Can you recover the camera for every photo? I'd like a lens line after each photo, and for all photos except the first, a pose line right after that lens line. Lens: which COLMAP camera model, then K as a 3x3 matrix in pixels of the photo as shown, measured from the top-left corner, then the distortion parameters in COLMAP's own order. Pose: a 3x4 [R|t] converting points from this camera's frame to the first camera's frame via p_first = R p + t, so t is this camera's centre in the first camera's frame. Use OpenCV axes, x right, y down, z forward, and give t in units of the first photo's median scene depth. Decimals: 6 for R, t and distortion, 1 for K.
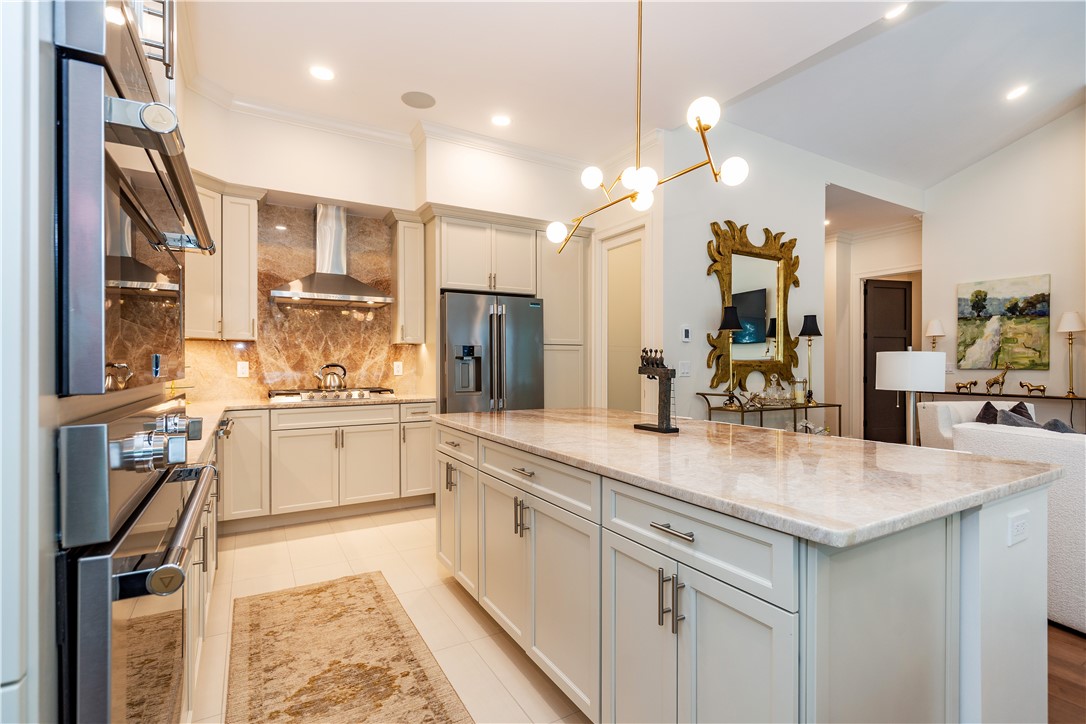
lens RADIAL K [[506.9, 0, 541.6], [0, 506.9, 365.2], [0, 0, 1]] dist [0.000278, 0.000050]
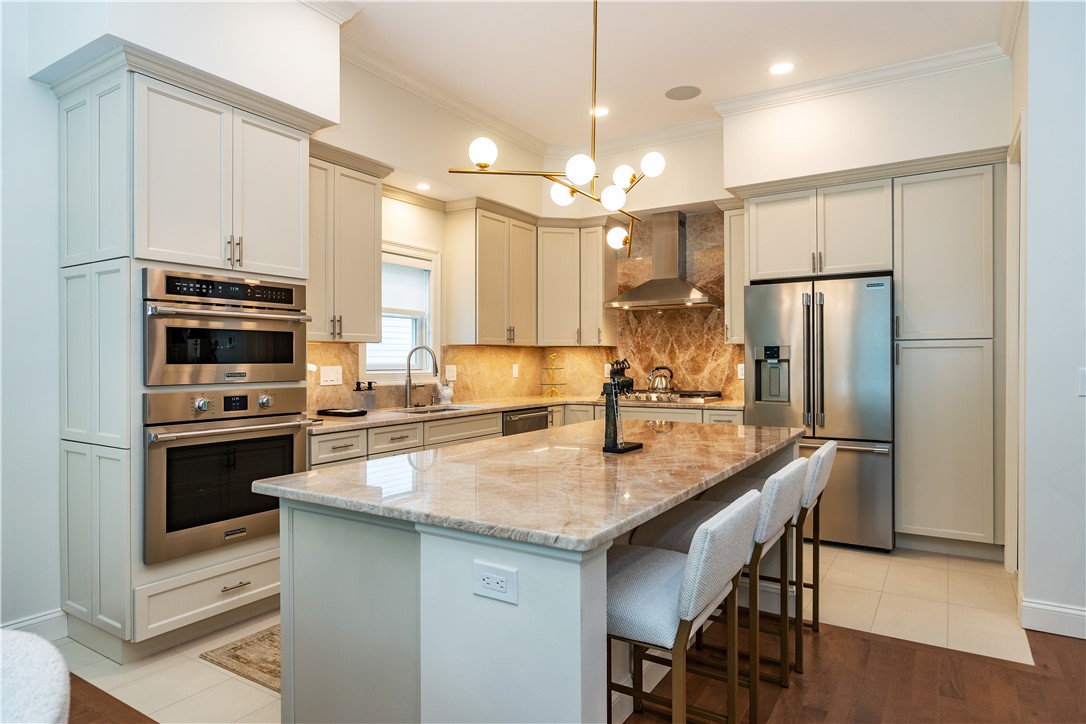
lens RADIAL K [[639.5, 0, 542.3], [0, 639.5, 360.8], [0, 0, 1]] dist [-0.001219, 0.000049]
pose [[0.466657, 0.001483, -0.884437, 0.611887], [0.000820, 0.999997, 0.002109, -0.016726], [0.884438, -0.001709, 0.466654, 0.172686]]
